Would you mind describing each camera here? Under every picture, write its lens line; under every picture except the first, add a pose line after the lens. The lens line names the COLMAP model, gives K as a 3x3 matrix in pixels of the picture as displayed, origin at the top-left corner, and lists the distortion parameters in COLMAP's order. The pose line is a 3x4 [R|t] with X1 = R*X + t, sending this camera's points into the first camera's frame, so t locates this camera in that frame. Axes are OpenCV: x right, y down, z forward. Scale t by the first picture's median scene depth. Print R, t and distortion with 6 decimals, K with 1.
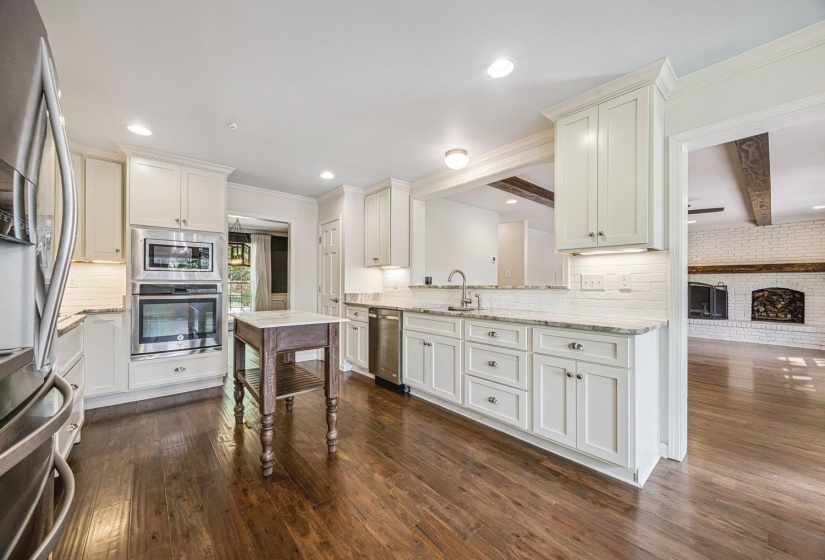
lens RADIAL K [[309.0, 0, 412.5], [0, 309.0, 280.0], [0, 0, 1]] dist [0.000159, -0.000009]
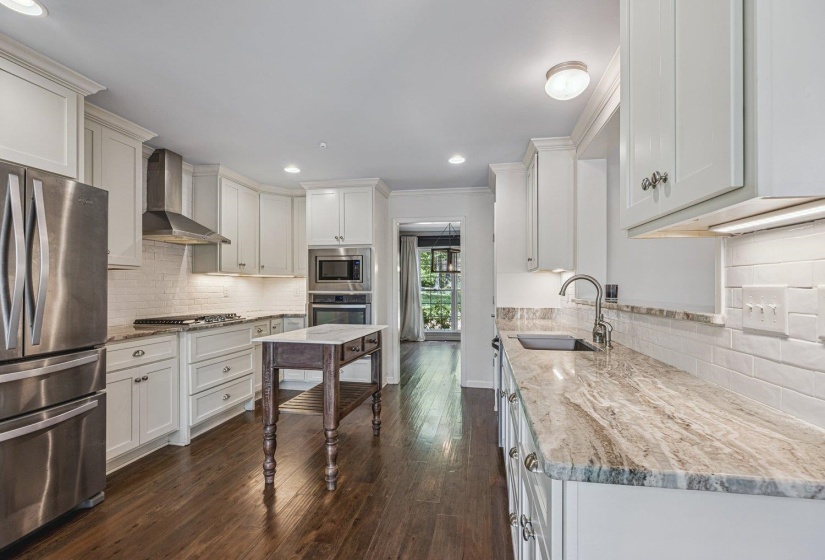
lens RADIAL K [[389.8, 0, 412.5], [0, 389.8, 280.0], [0, 0, 1]] dist [-0.000419, -0.000086]
pose [[0.632439, -0.016493, -0.774434, 0.540287], [0.011864, 0.999862, -0.011606, -0.020674], [0.774519, -0.001848, 0.632548, 0.337147]]
